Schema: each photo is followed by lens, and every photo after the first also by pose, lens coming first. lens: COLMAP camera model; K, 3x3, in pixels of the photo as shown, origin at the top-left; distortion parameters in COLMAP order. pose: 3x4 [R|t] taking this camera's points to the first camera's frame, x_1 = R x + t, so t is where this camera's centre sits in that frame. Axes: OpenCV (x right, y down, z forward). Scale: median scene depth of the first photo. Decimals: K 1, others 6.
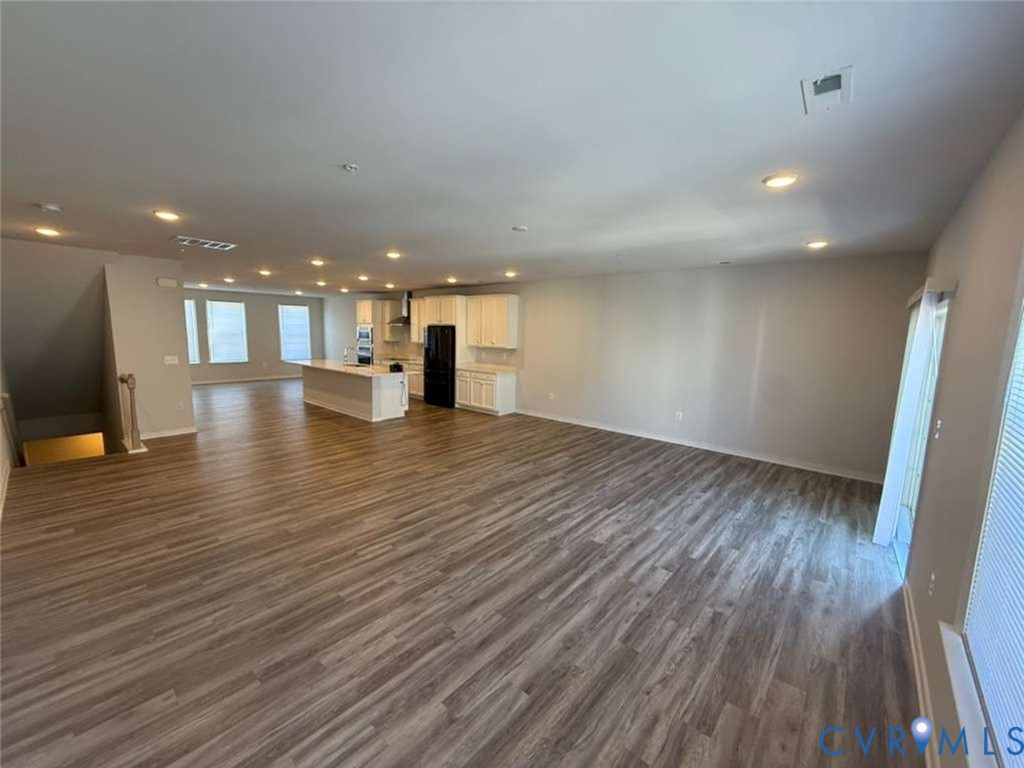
lens RADIAL K [[410.5, 0, 508.8], [0, 410.5, 385.2], [0, 0, 1]] dist [0.000164, 0.000037]
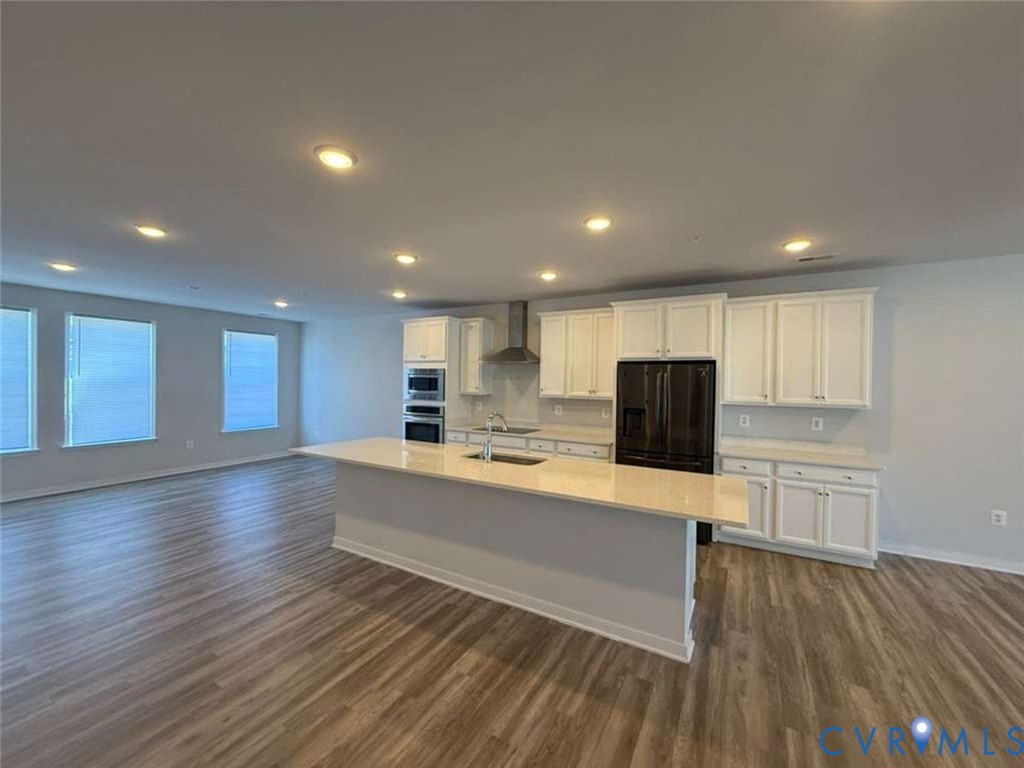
lens RADIAL K [[410.5, 0, 508.8], [0, 410.5, 385.2], [0, 0, 1]] dist [0.000164, 0.000037]
pose [[0.980706, -0.013174, 0.195044, -0.937939], [0.036076, 0.992787, -0.114336, -0.154833], [-0.192131, 0.119166, 0.974107, 1.280603]]
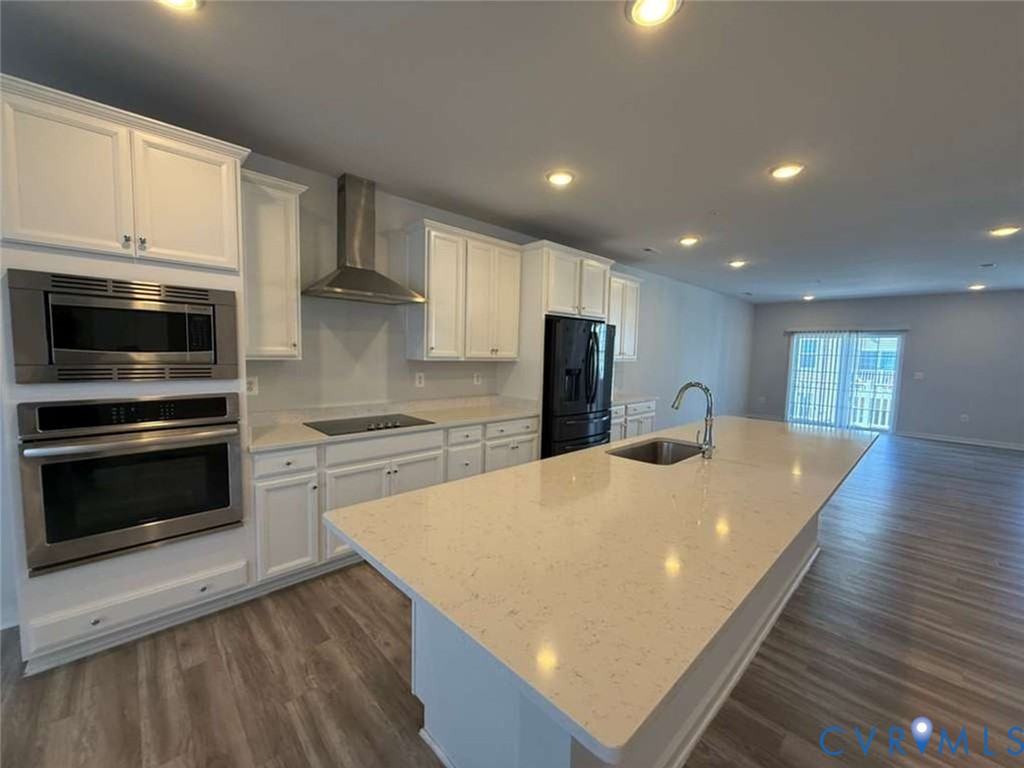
lens RADIAL K [[410.5, 0, 508.8], [0, 410.5, 385.2], [0, 0, 1]] dist [0.000164, 0.000037]
pose [[0.093020, -0.098213, 0.990808, -1.363894], [0.115300, 0.989491, 0.087258, -0.263919], [-0.988966, 0.106123, 0.103367, 2.272162]]
